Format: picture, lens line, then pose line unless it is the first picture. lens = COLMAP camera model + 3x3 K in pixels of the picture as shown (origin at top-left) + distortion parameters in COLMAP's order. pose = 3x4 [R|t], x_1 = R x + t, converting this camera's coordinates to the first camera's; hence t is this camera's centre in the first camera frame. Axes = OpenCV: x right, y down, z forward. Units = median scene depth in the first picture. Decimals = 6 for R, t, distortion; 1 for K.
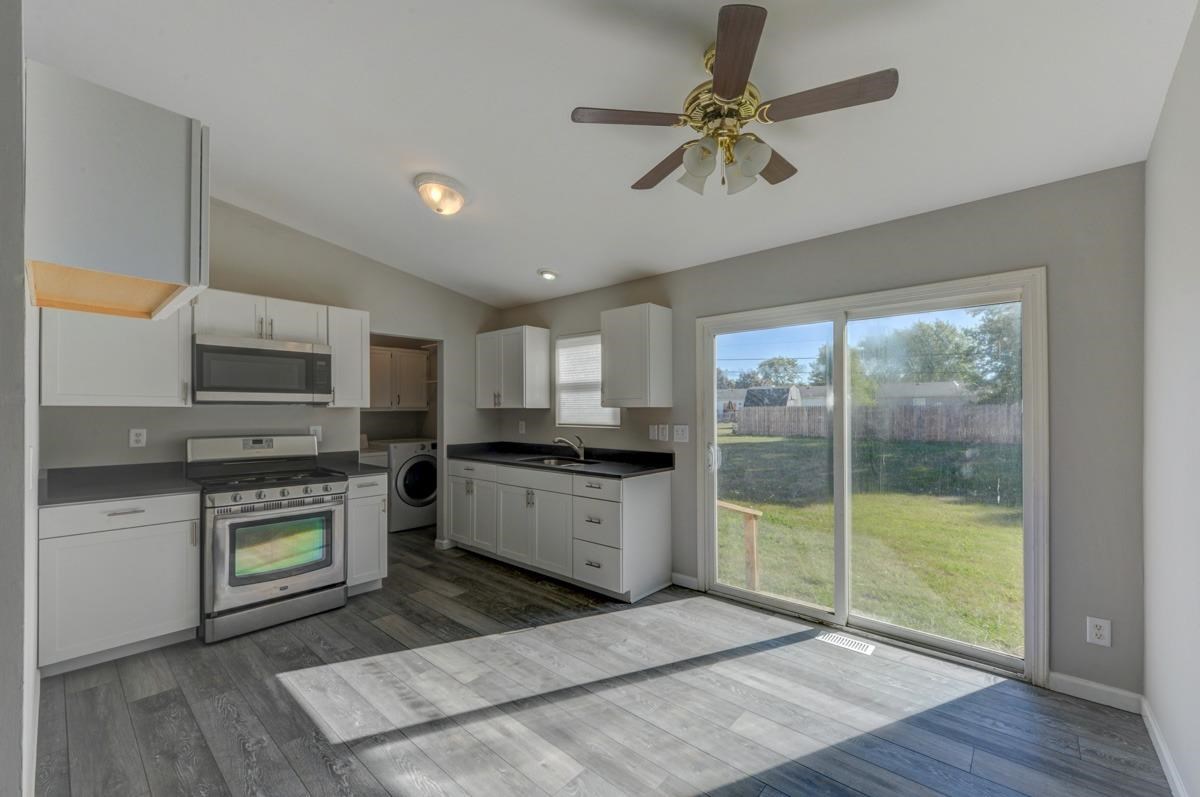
lens RADIAL K [[475.8, 0, 621.8], [0, 475.8, 408.2], [0, 0, 1]] dist [0.000863, 0.000008]
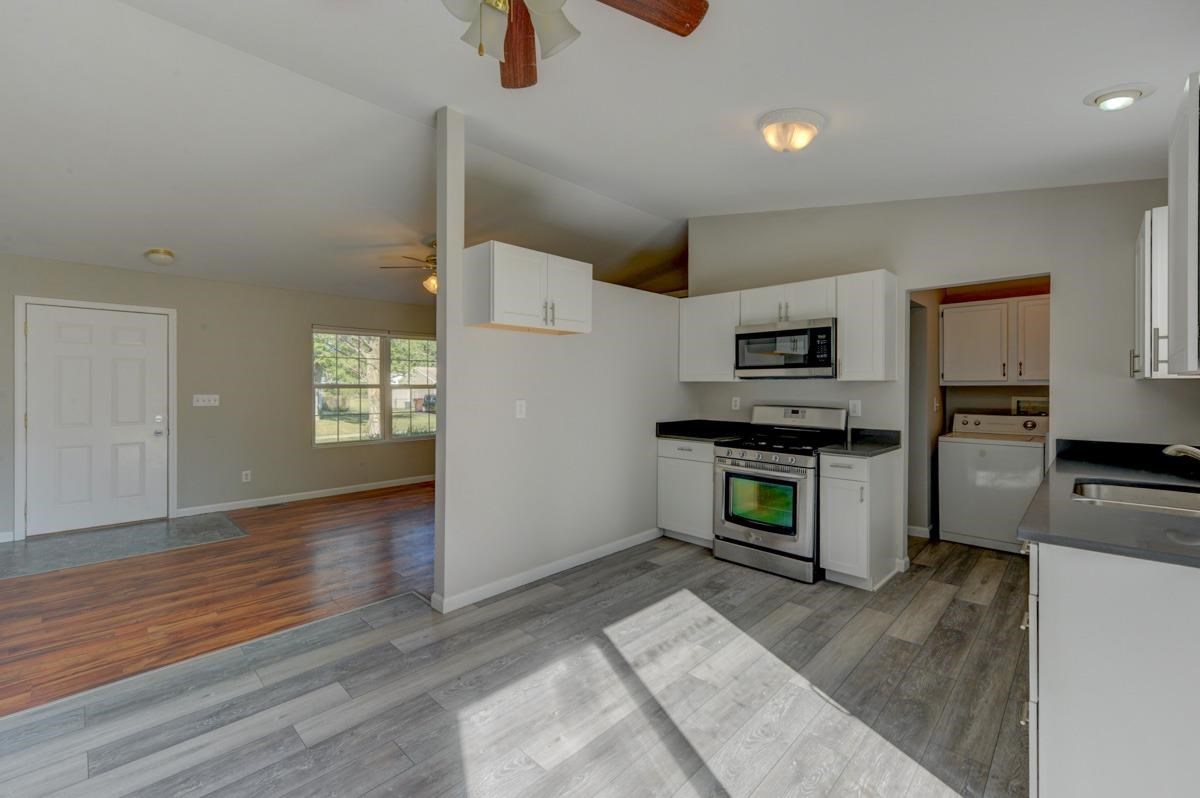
lens RADIAL K [[508.7, 0, 599.3], [0, 508.7, 384.6], [0, 0, 1]] dist [0.014369, -0.000479]
pose [[-0.069309, -0.001617, -0.997594, 0.607979], [0.004571, 0.999988, -0.001938, 0.007331], [0.997585, -0.004695, -0.069301, 0.785015]]
